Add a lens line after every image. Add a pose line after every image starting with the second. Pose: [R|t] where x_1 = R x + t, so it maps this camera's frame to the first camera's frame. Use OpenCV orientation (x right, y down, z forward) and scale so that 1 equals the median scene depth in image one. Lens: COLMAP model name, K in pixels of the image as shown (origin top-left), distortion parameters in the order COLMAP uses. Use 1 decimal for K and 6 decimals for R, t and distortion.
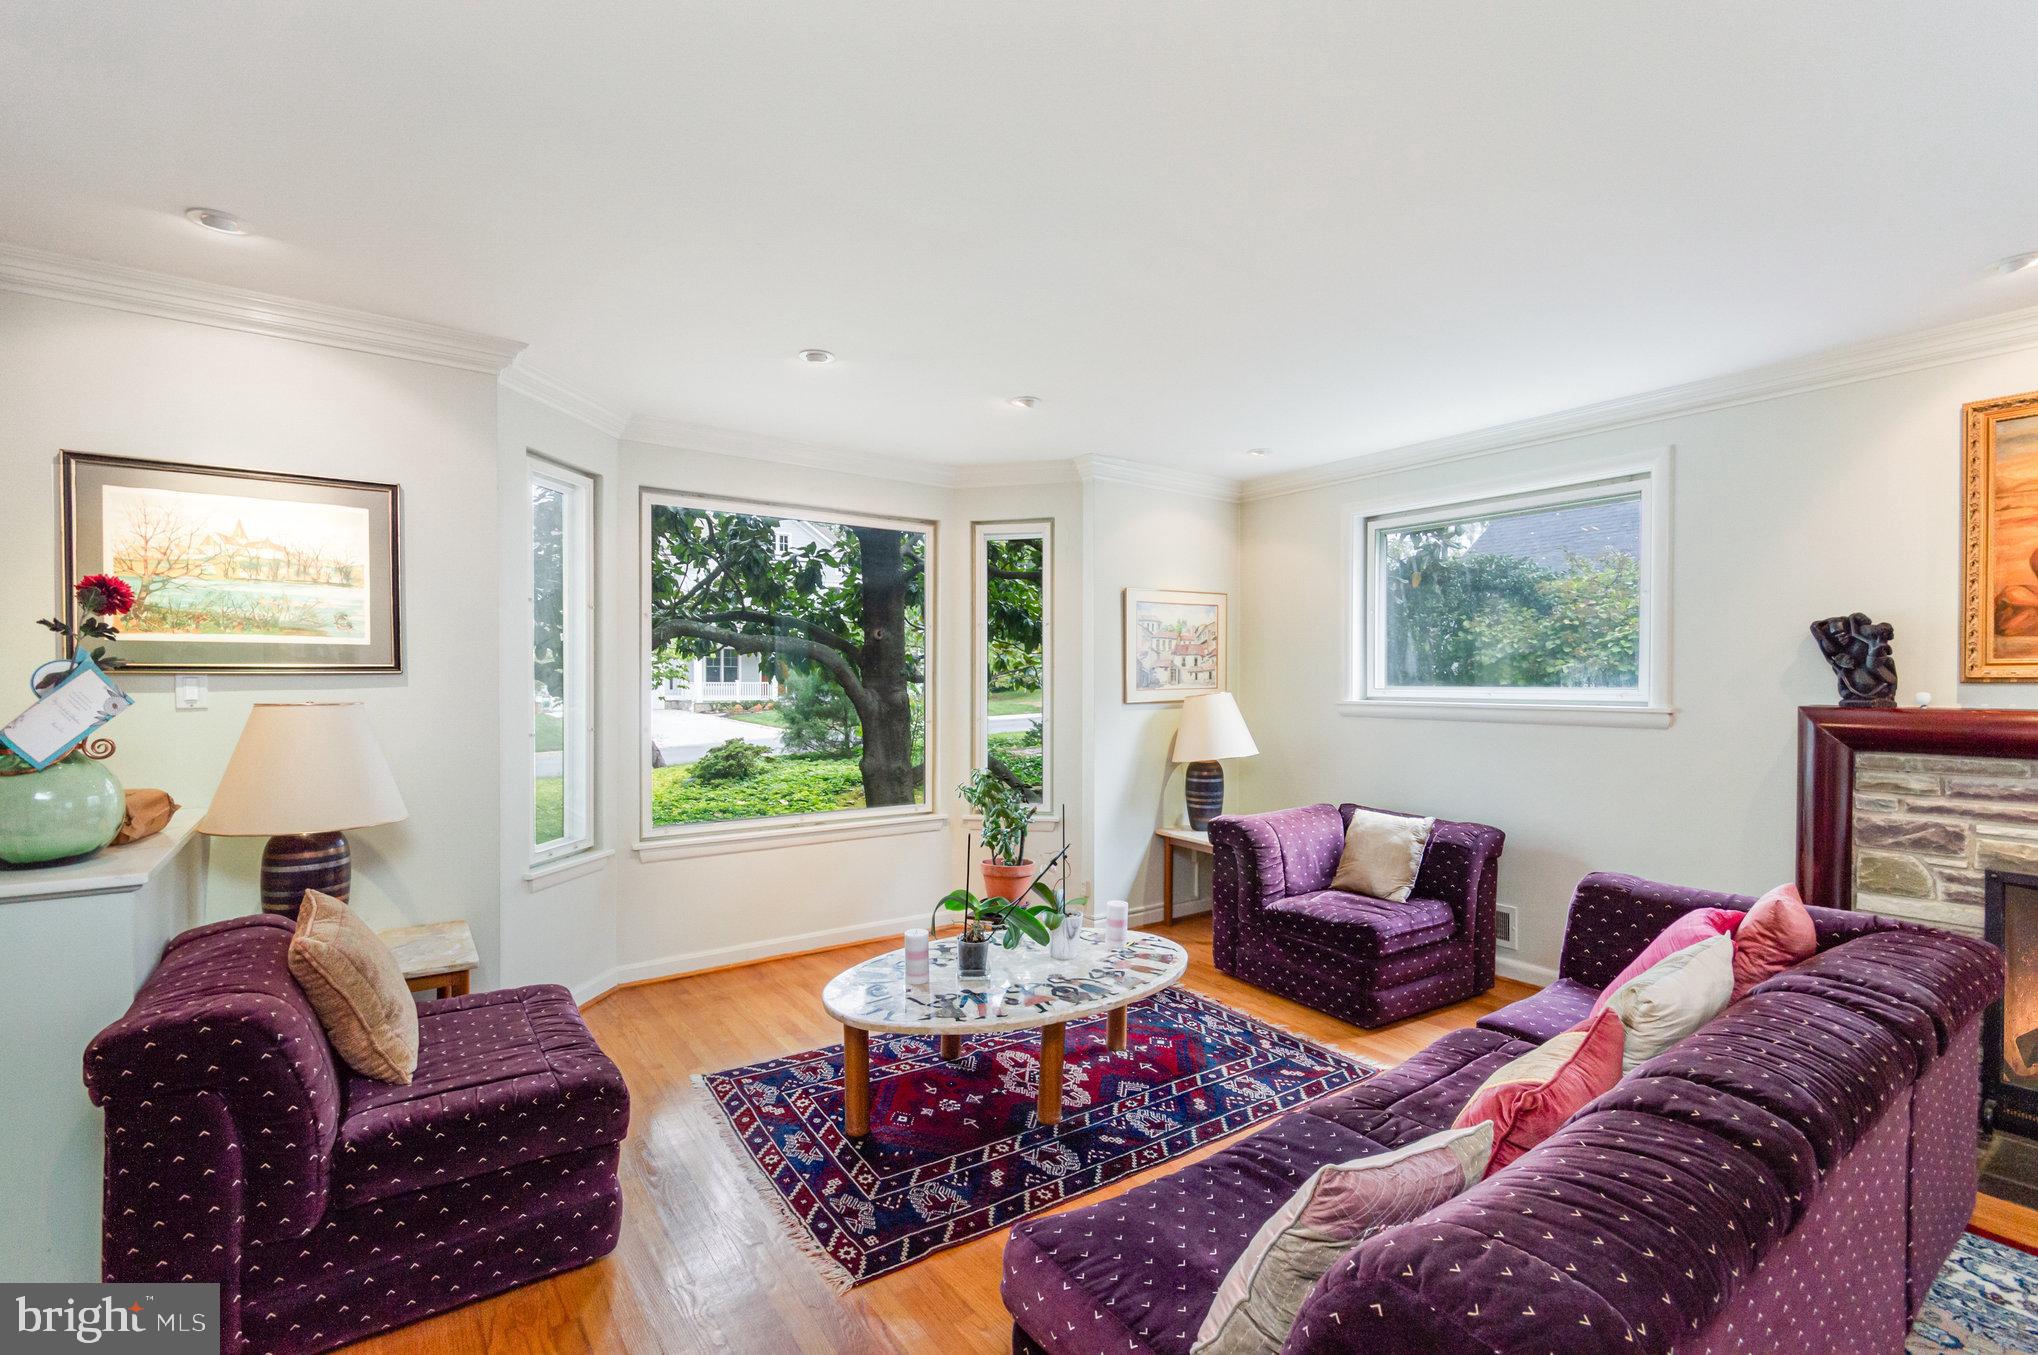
lens RADIAL K [[916.1, 0, 1016.1], [0, 916.1, 684.9], [0, 0, 1]] dist [0.003868, -0.001847]
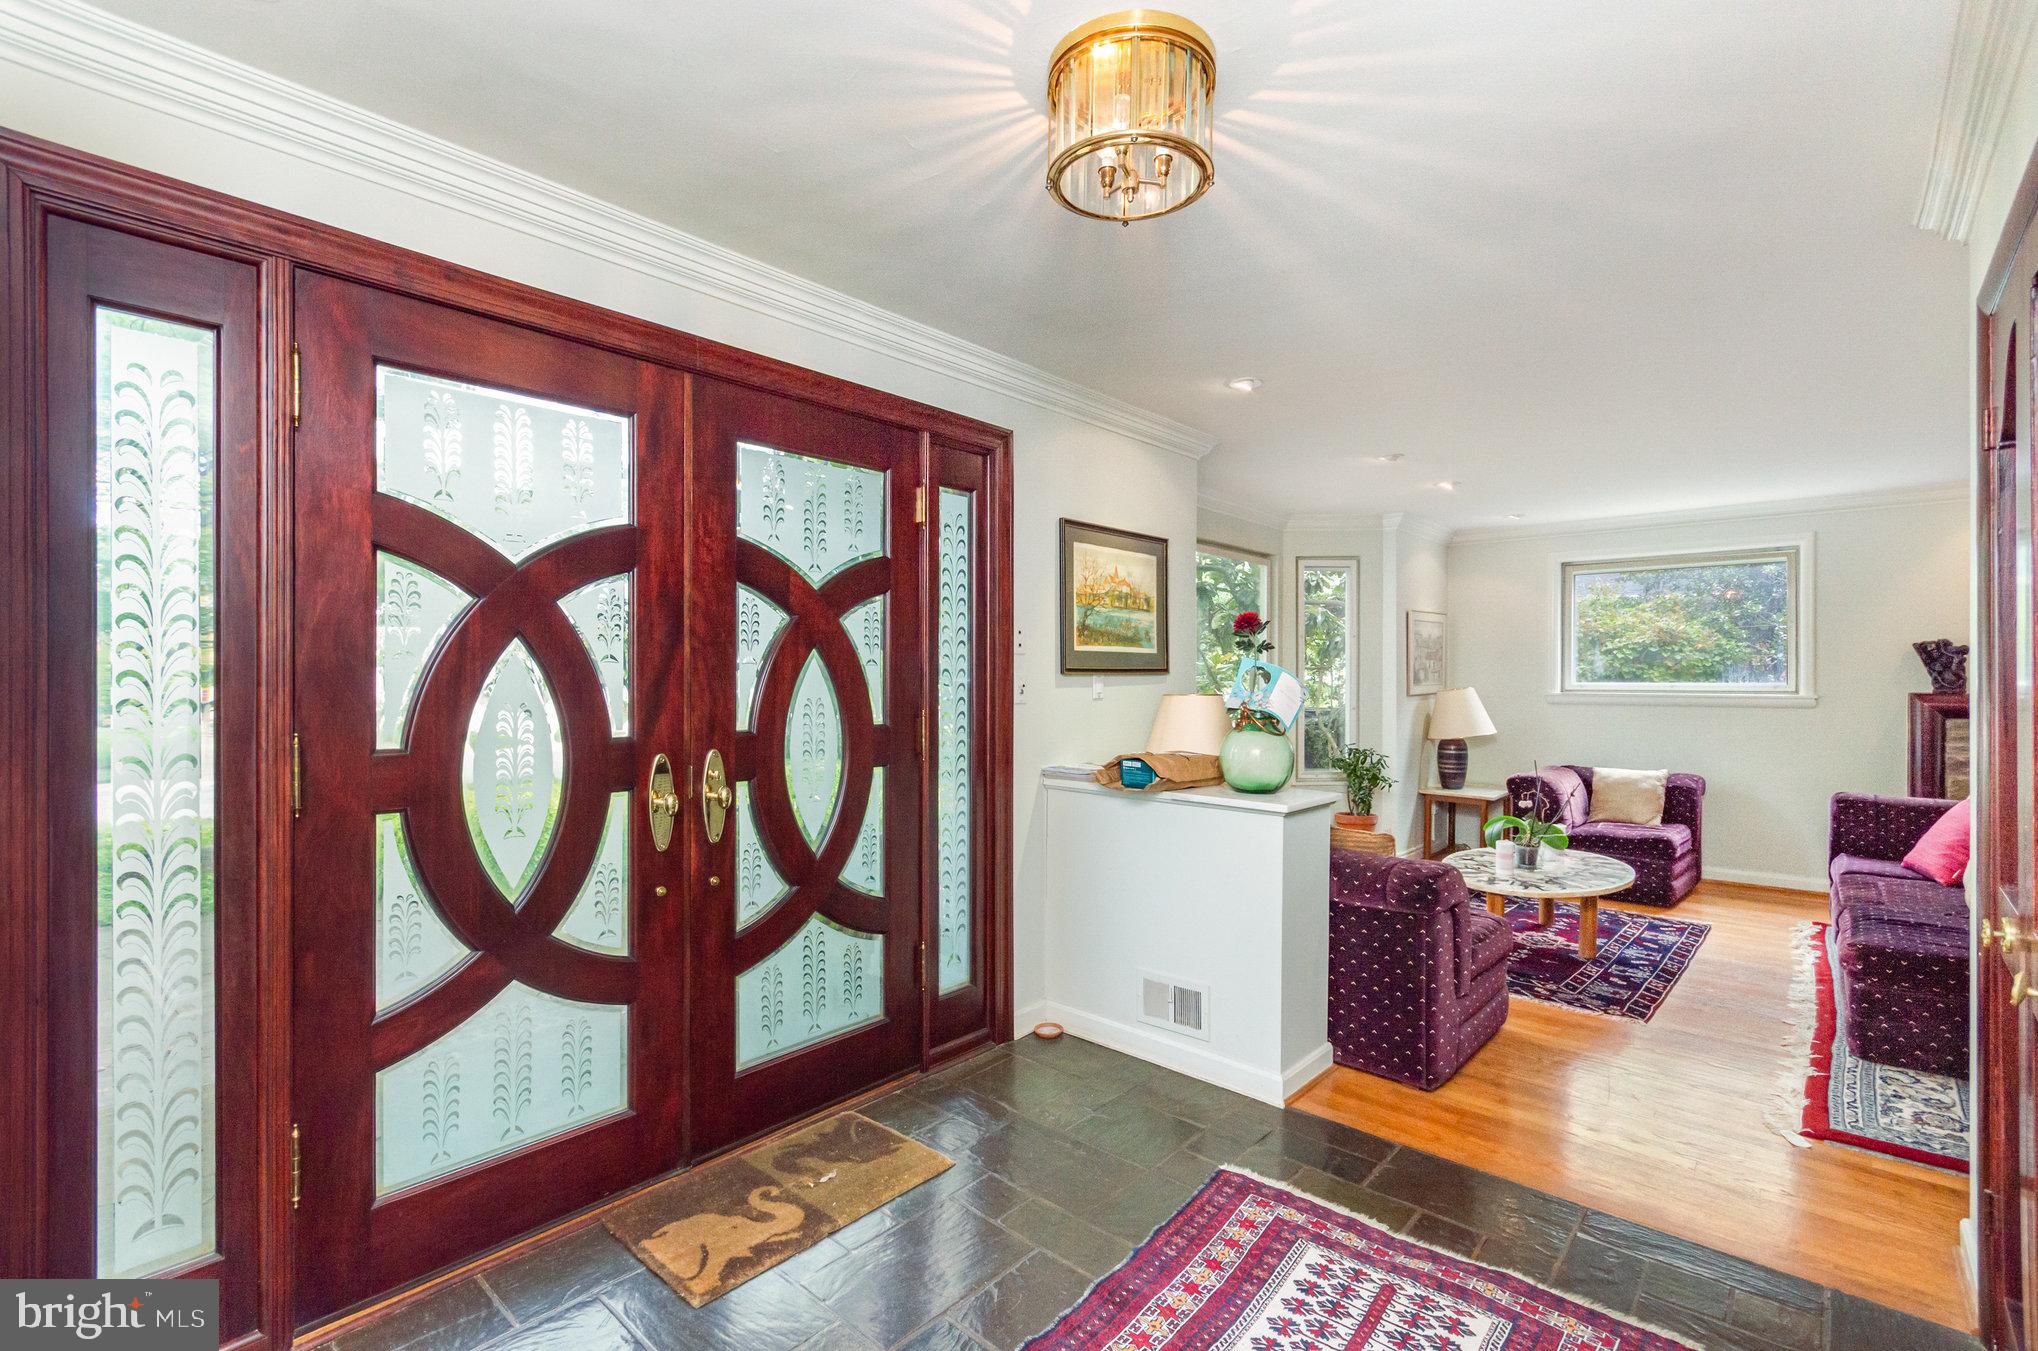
lens RADIAL K [[916.1, 0, 1019.9], [0, 916.1, 674.4], [0, 0, 1]] dist [0.003868, -0.001847]
pose [[0.977041, 0.000355, 0.213052, -1.009001], [0.001926, 0.999943, -0.010498, 0.002549], [-0.213043, 0.010667, 0.976985, -0.273136]]
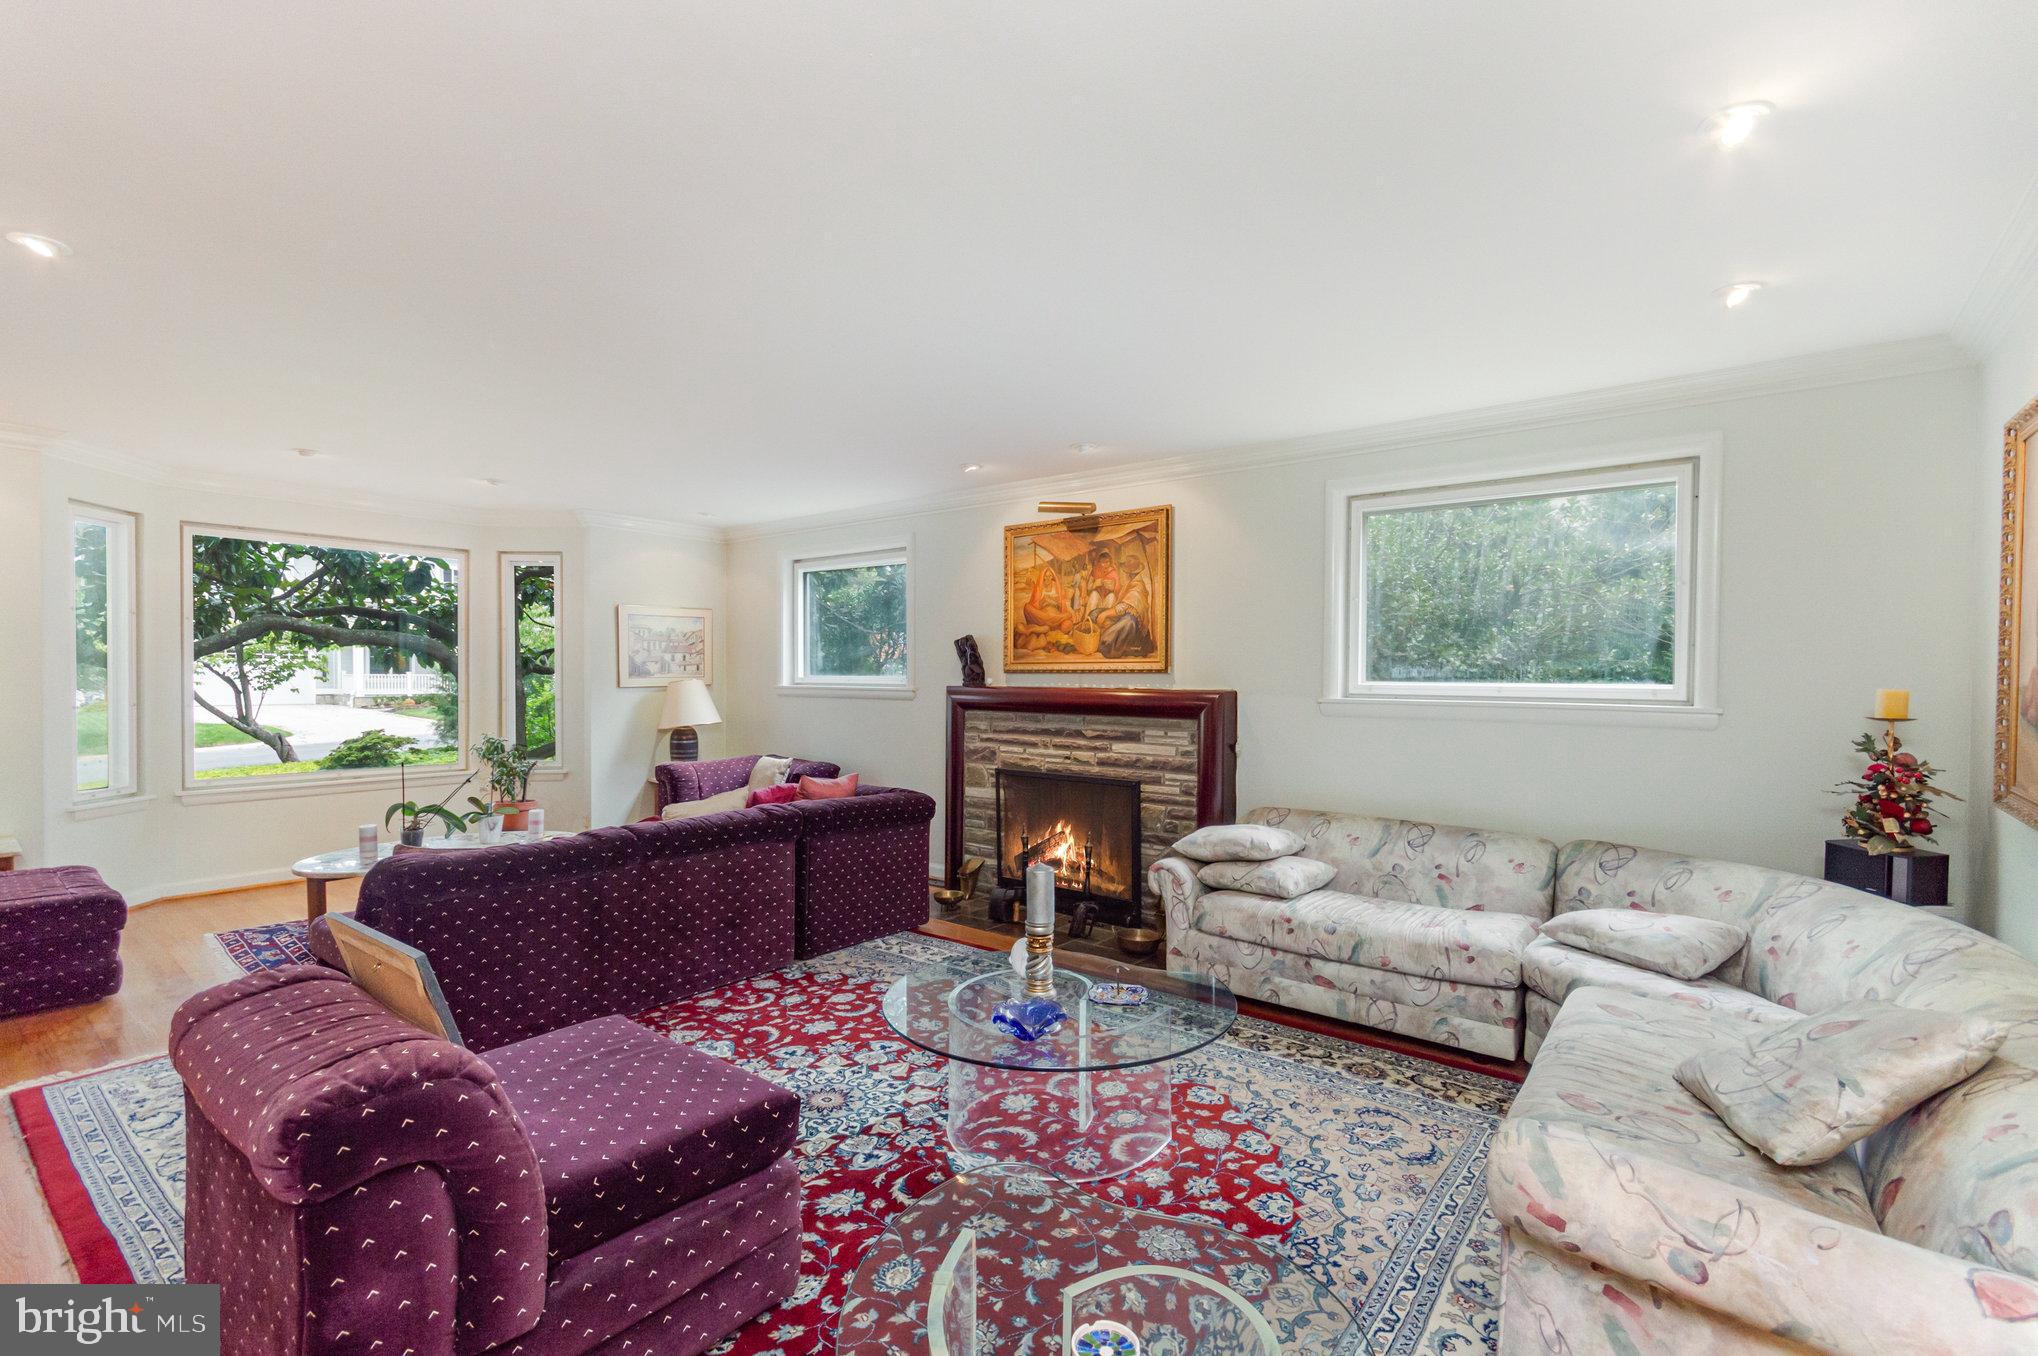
lens RADIAL K [[916.1, 0, 1019.5], [0, 916.1, 687.4], [0, 0, 1]] dist [0.003868, -0.001847]
pose [[0.961806, -0.000427, 0.273732, 0.453863], [-0.002137, 0.999957, 0.009070, 0.008748], [-0.273724, -0.009308, 0.961763, -0.704538]]
